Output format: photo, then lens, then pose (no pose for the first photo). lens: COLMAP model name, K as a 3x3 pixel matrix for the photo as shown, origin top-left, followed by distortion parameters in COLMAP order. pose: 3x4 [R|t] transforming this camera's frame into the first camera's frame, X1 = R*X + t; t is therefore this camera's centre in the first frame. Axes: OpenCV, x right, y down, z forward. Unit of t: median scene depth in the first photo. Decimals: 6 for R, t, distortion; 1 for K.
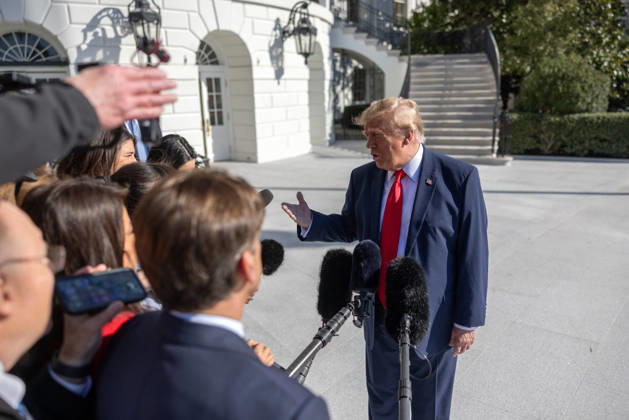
lens RADIAL K [[524.4, 0, 314.5], [0, 524.4, 210.0], [0, 0, 1]] dist [-0.000272, 0.001101]
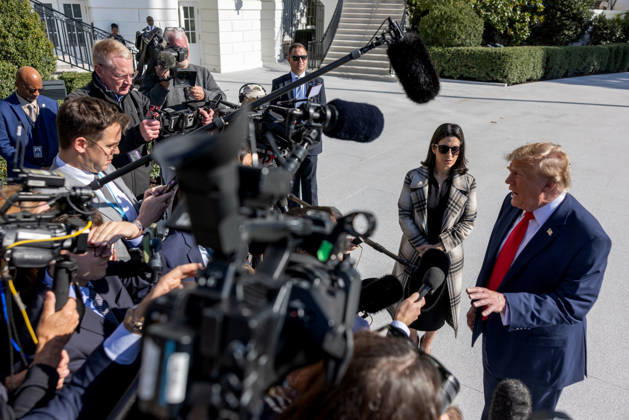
lens RADIAL K [[524.4, 0, 314.5], [0, 524.4, 210.0], [0, 0, 1]] dist [-0.000272, 0.001101]
pose [[0.998315, 0.032132, 0.048321, 0.078503], [-0.039094, 0.987785, 0.150838, 0.045937], [-0.042884, -0.152473, 0.987377, -0.407261]]
